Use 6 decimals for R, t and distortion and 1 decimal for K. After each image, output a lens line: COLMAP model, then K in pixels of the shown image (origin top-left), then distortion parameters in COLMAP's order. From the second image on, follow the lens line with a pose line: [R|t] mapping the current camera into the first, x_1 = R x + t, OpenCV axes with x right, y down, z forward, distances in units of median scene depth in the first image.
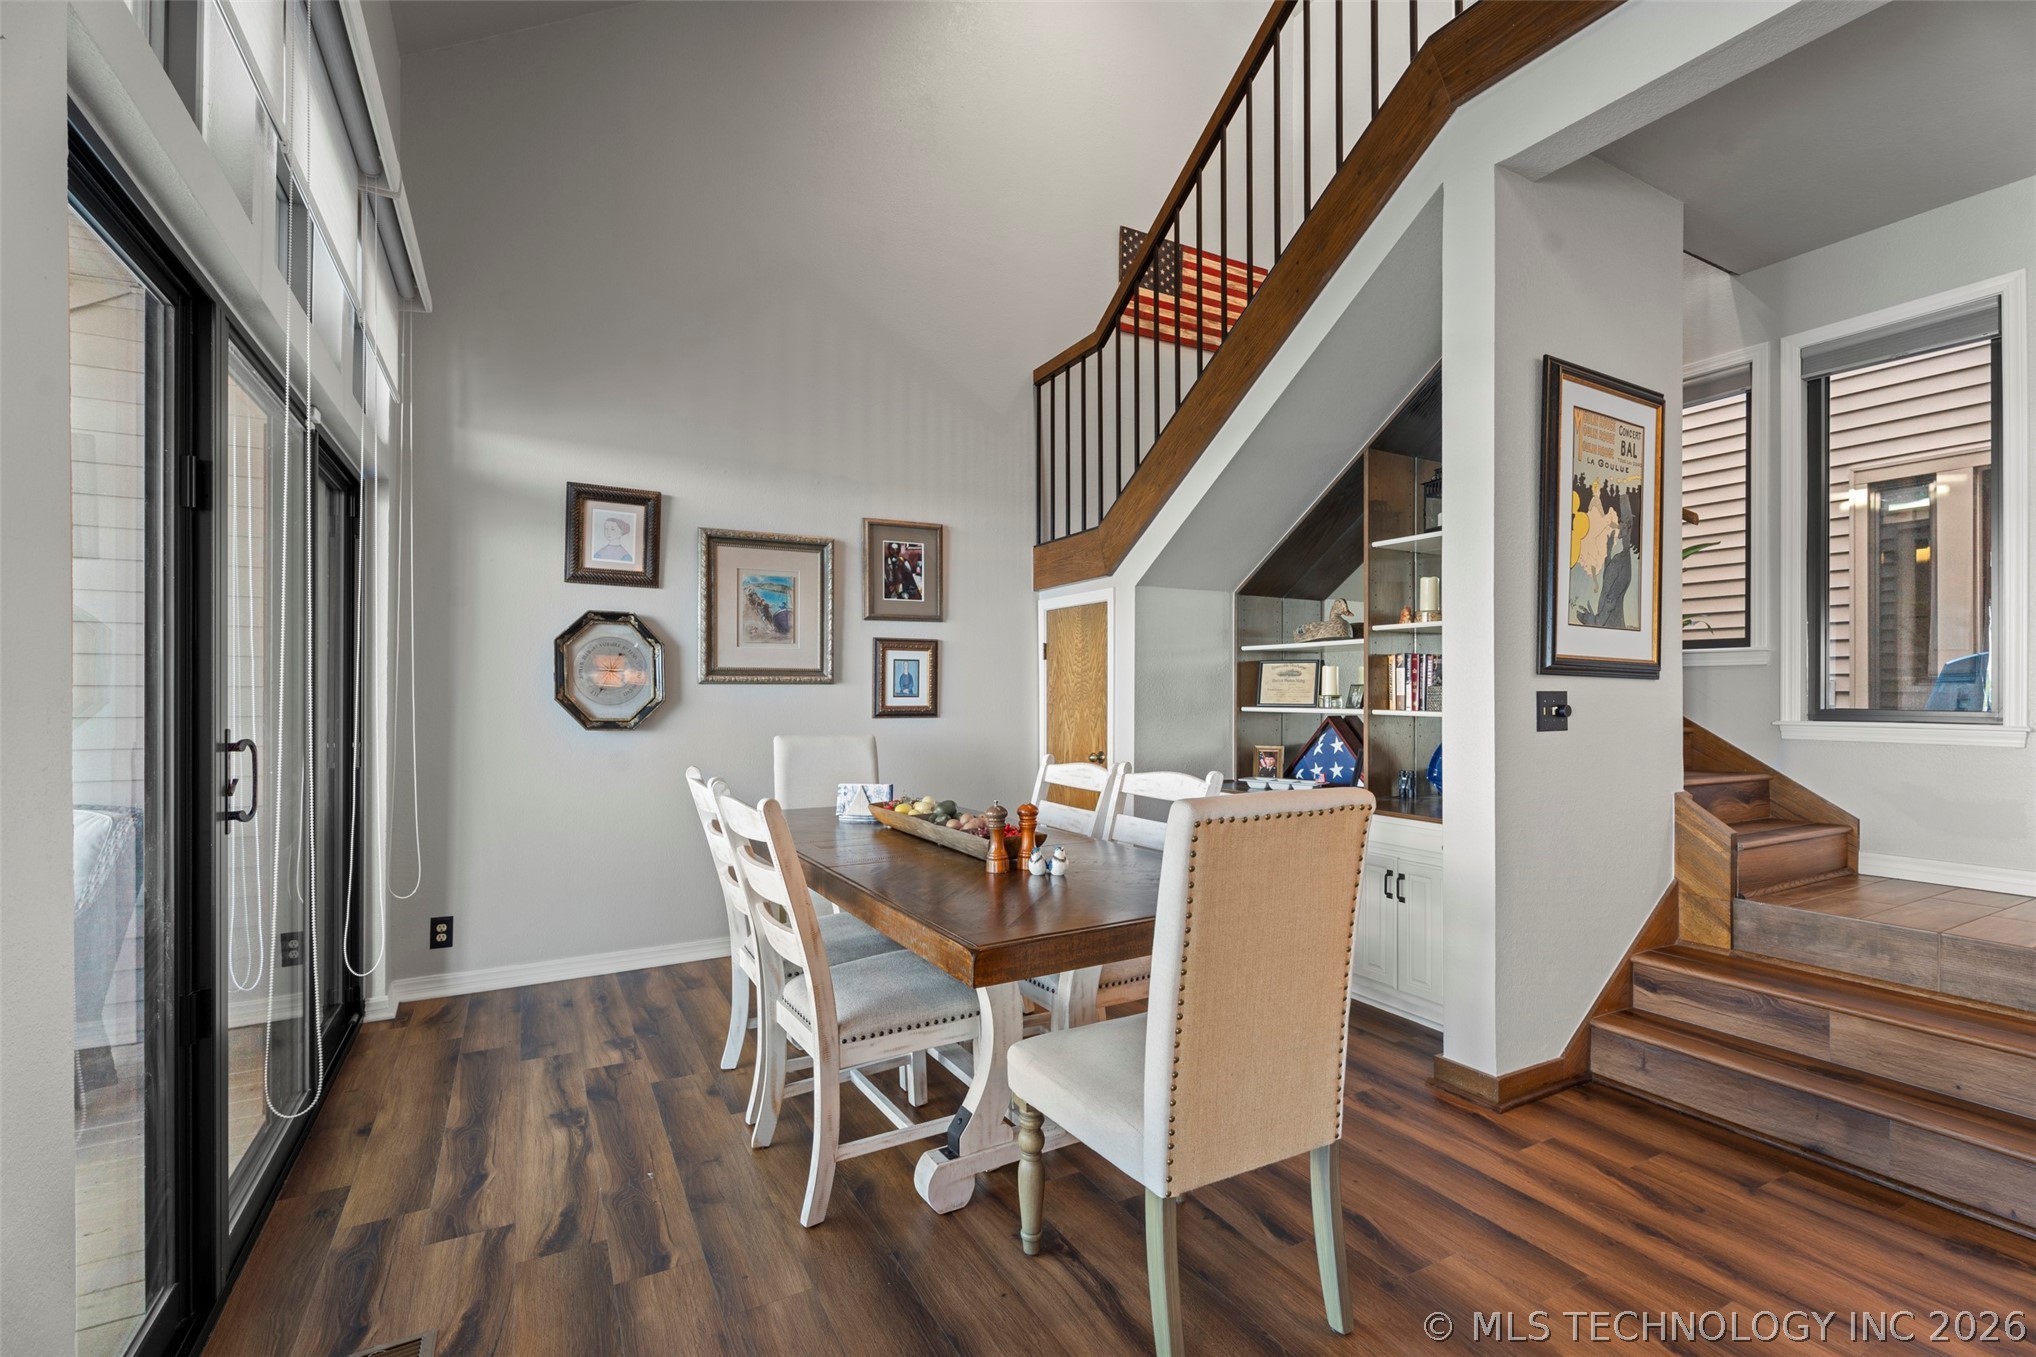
lens RADIAL K [[905.2, 0, 1024.3], [0, 905.2, 688.5], [0, 0, 1]] dist [0.000354, -0.000351]
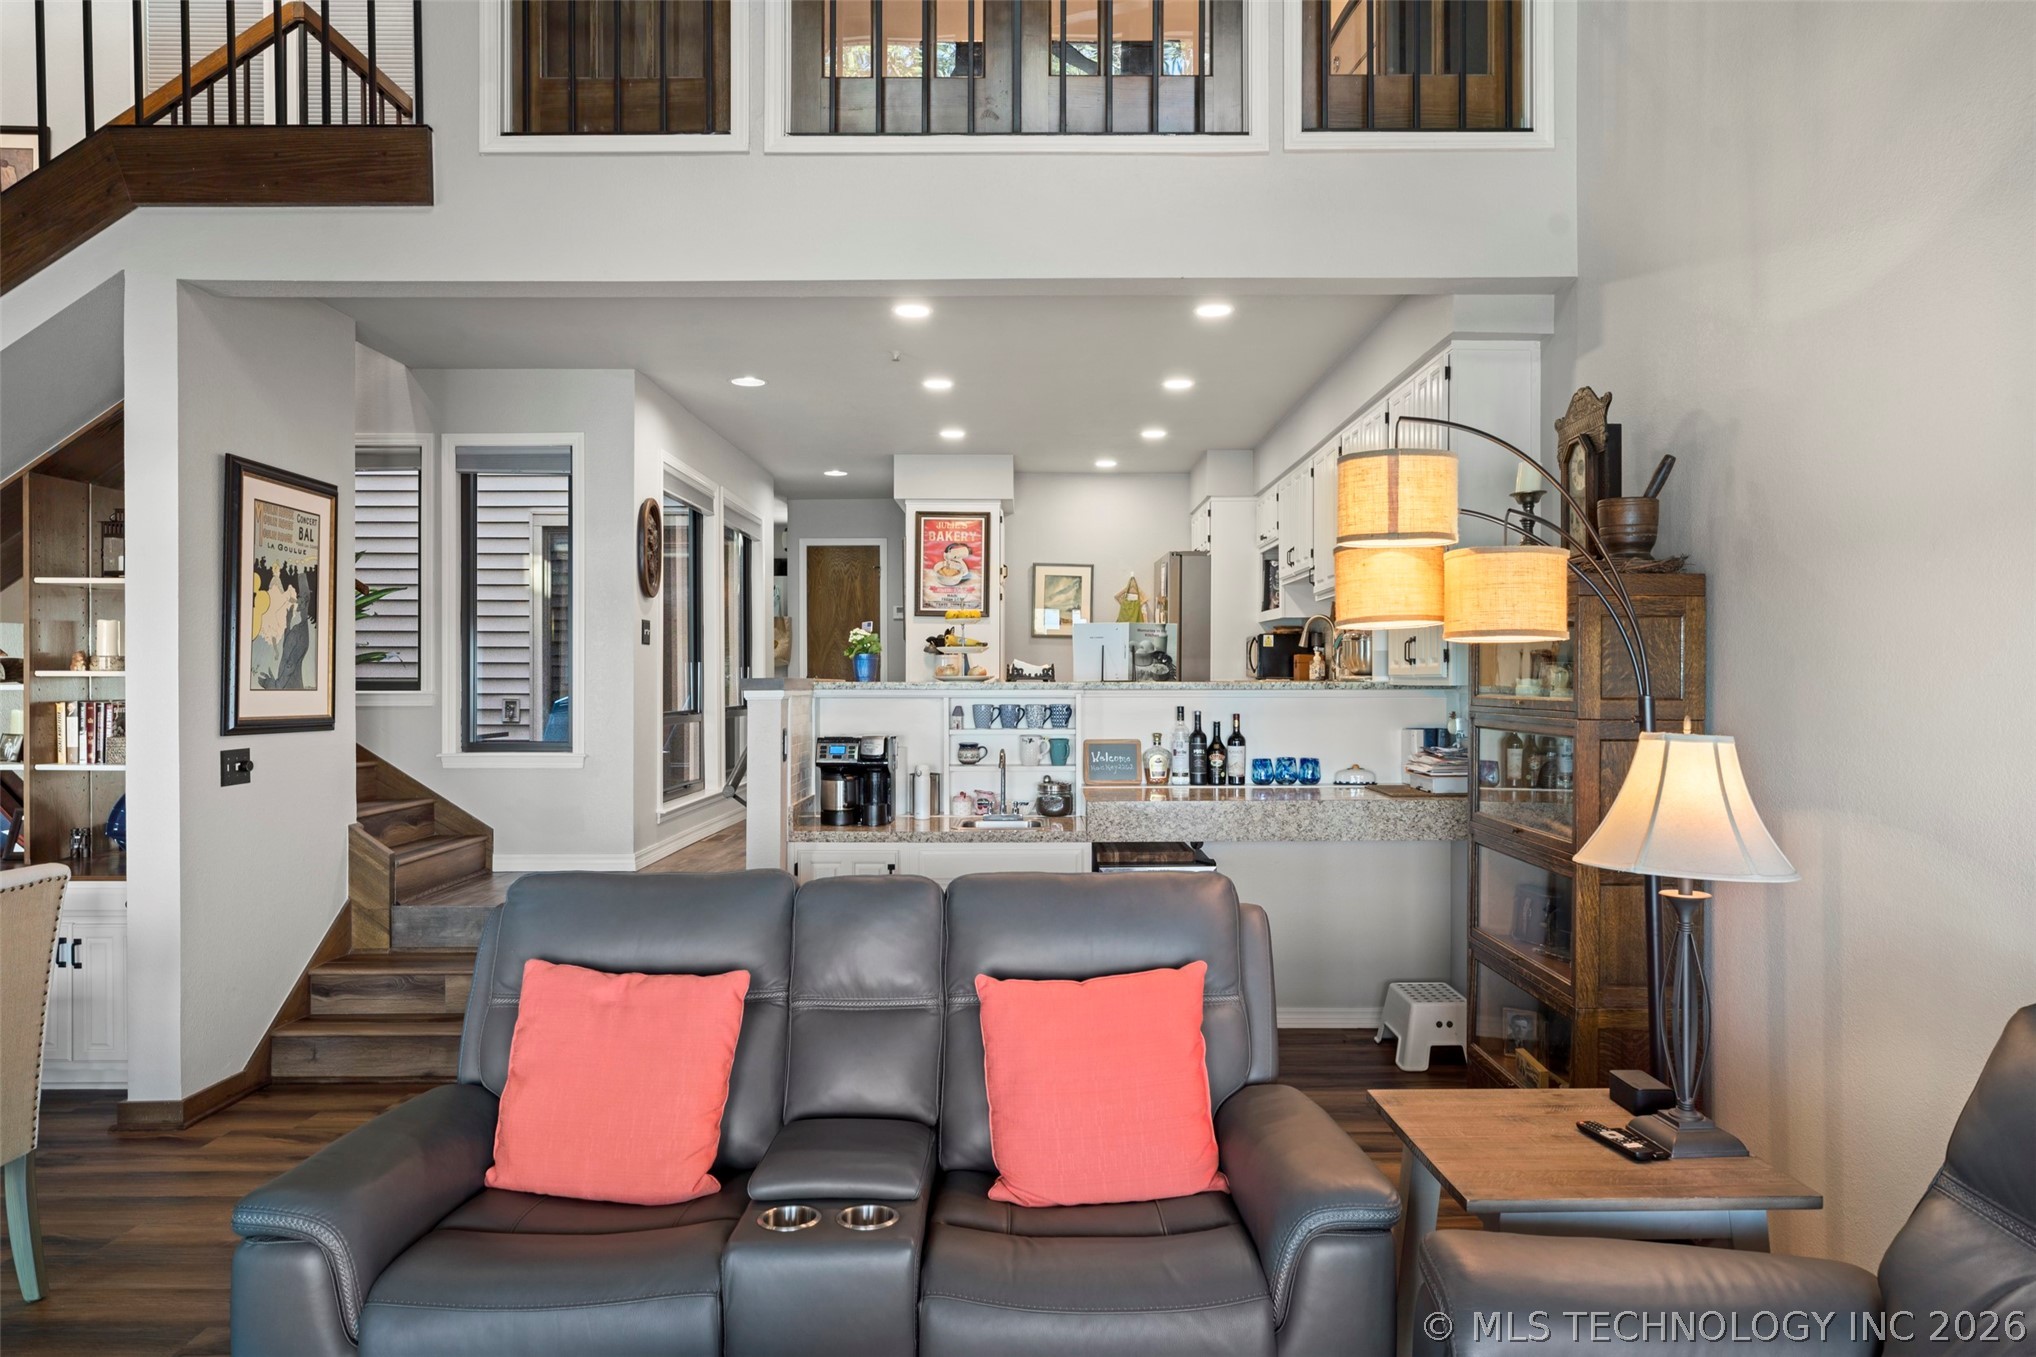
lens RADIAL K [[1250.5, 0, 1039.1], [0, 1250.5, 679.0], [0, 0, 1]] dist [-0.002703, 0.008676]
pose [[0.482530, -0.005555, 0.875862, -0.231087], [-0.001999, 0.999970, 0.007443, -0.075745], [-0.875877, -0.005342, 0.482505, -0.486554]]
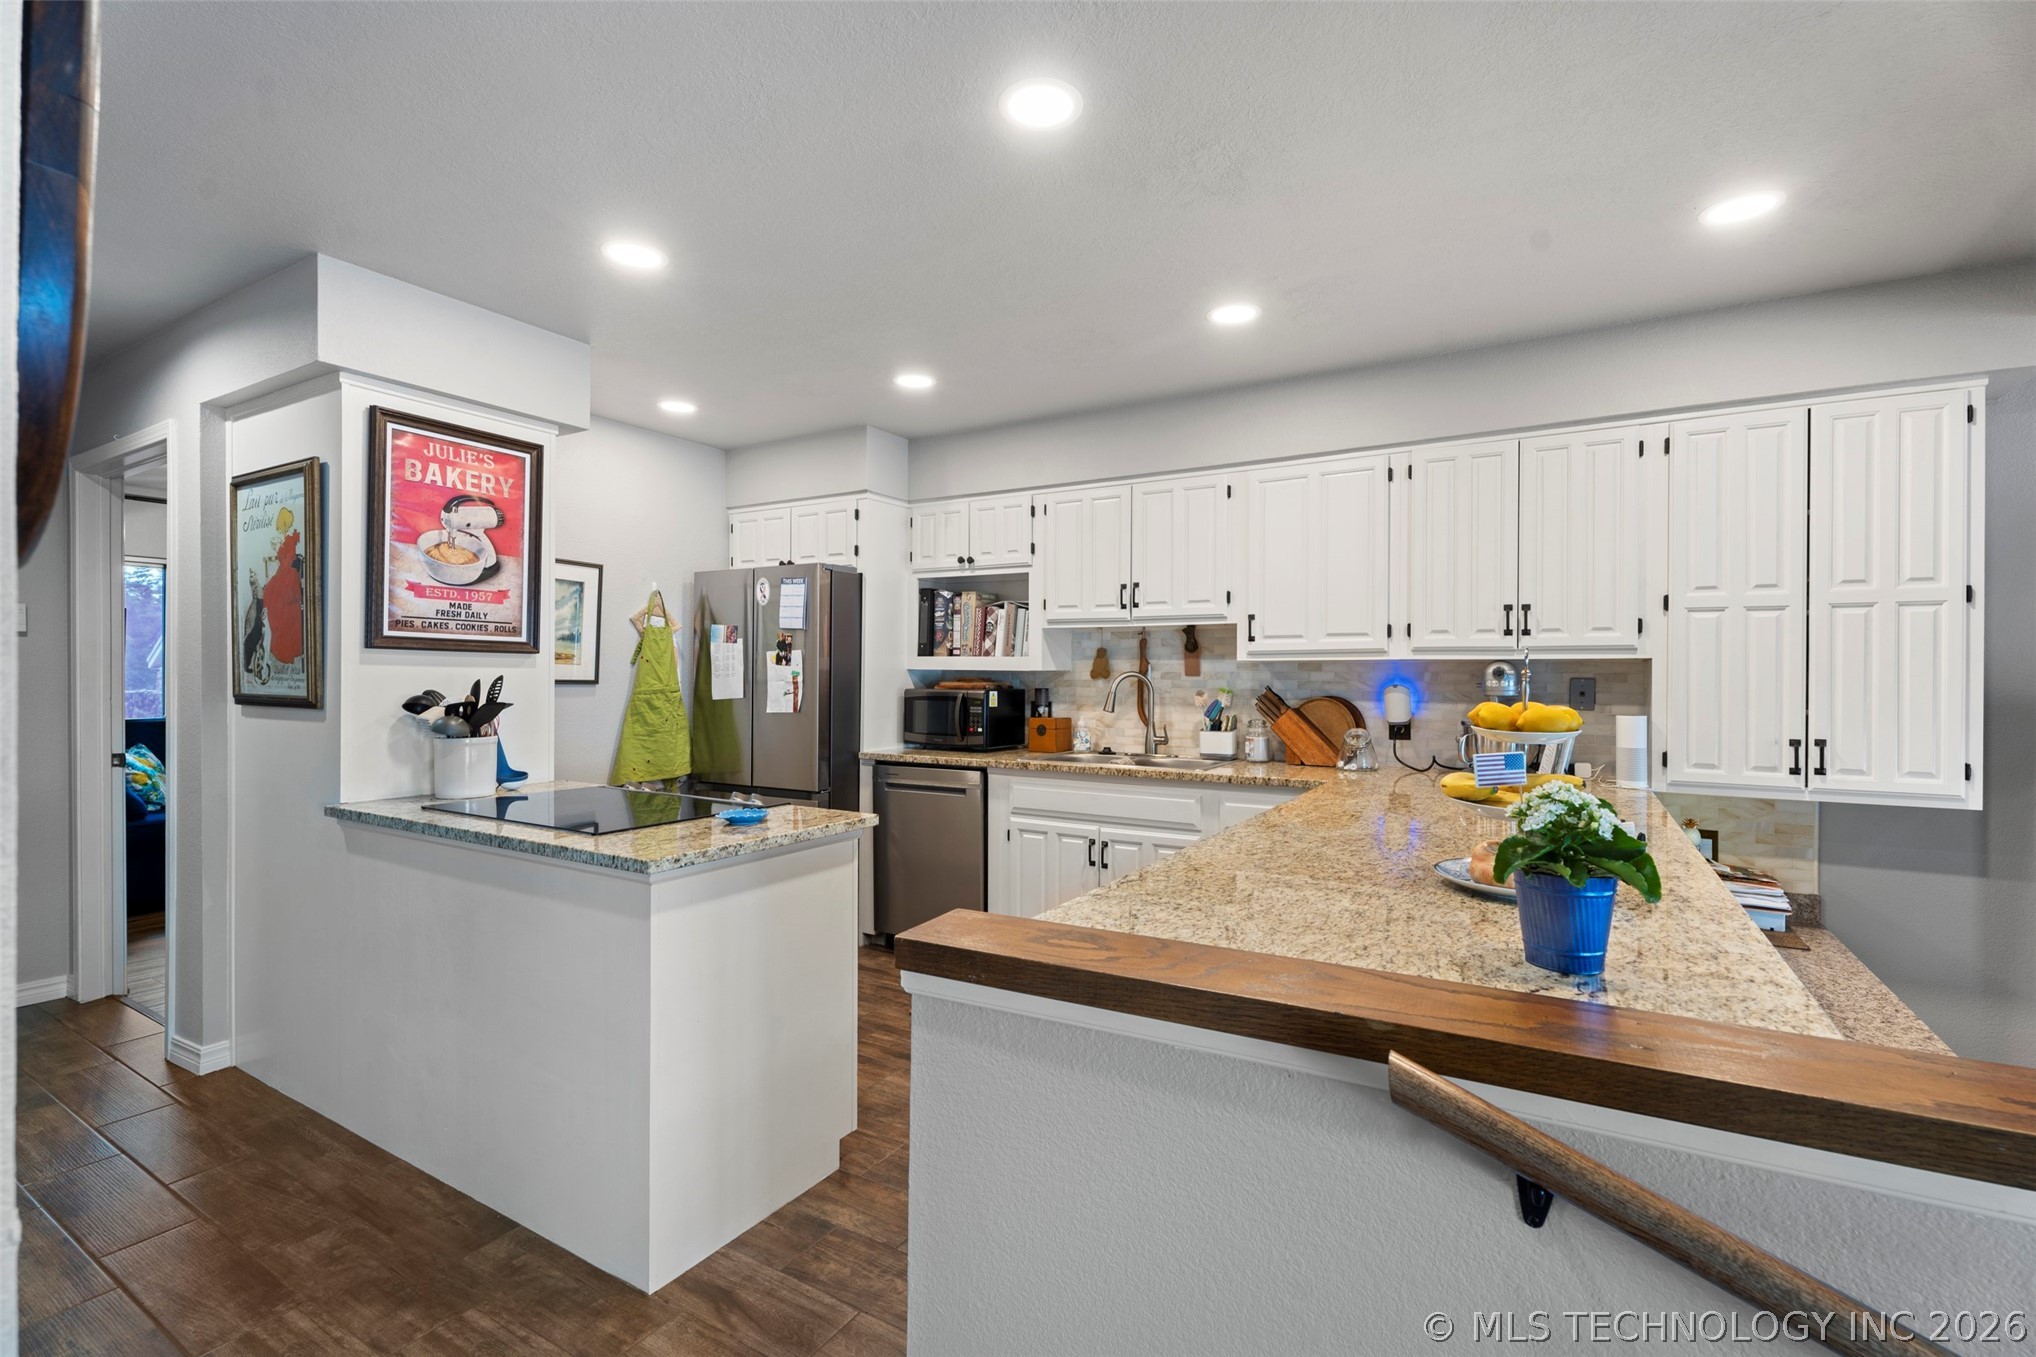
lens RADIAL K [[905.2, 0, 1020.2], [0, 905.2, 674.6], [0, 0, 1]] dist [0.000354, -0.000351]
pose [[-0.500914, -0.005140, 0.865482, 0.788639], [-0.009887, 0.999951, 0.000216, -0.157446], [-0.865440, -0.008449, -0.500941, 0.730564]]
